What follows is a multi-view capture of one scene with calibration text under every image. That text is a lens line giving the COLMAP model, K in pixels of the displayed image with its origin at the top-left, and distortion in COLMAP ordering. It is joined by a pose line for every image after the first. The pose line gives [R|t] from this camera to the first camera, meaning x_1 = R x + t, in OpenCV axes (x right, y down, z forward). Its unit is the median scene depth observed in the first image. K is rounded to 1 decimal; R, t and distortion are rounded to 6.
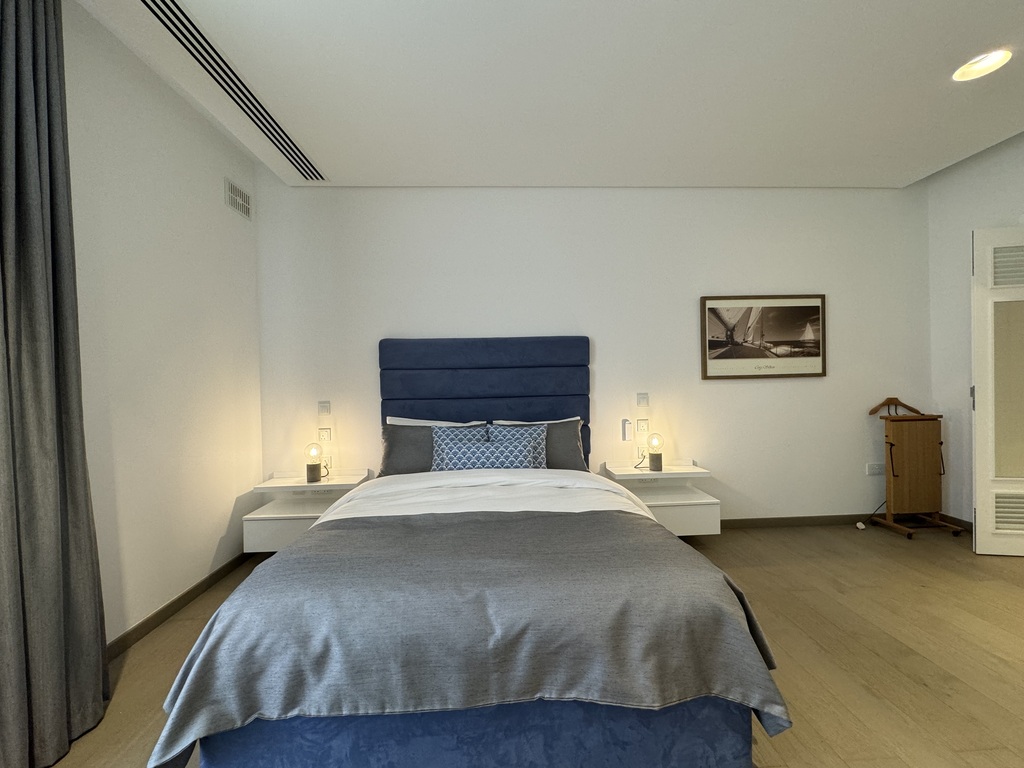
lens RADIAL K [[413.9, 0, 512.0], [0, 413.9, 384.0], [0, 0, 1]] dist [0.000866, -0.000043]
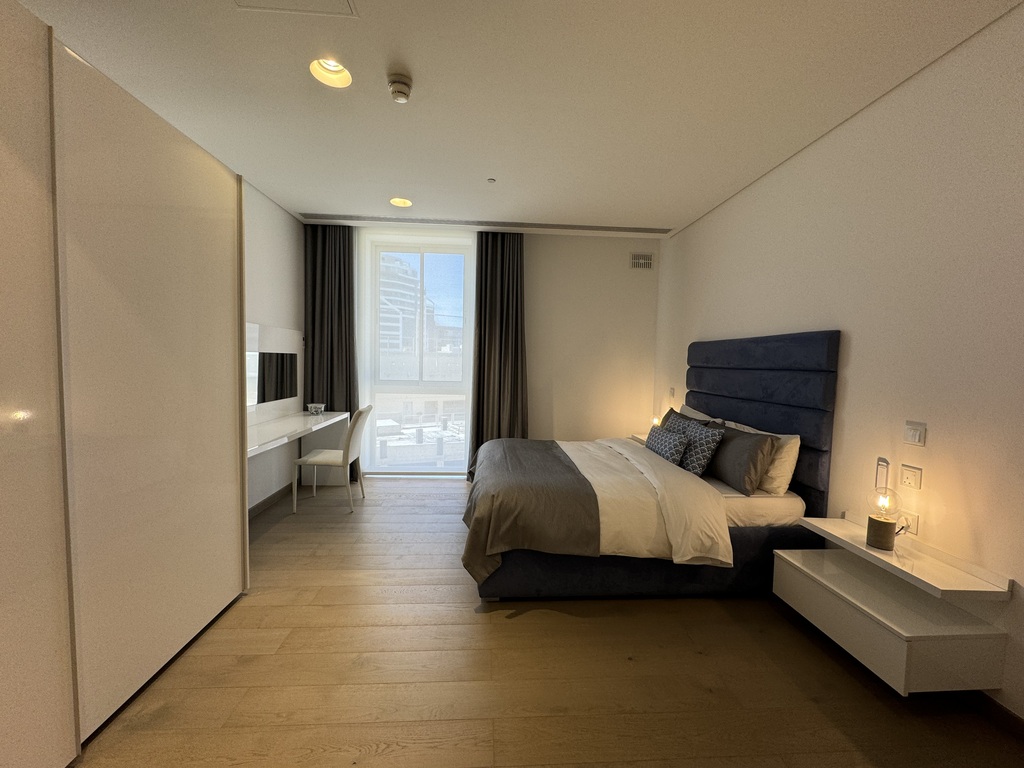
lens RADIAL K [[413.9, 0, 512.0], [0, 413.9, 384.0], [0, 0, 1]] dist [0.000866, -0.000043]
pose [[0.015101, 0.068980, -0.997504, 0.918357], [-0.041255, 0.996811, 0.068307, -0.047850], [0.999035, 0.040120, 0.017899, 0.442178]]
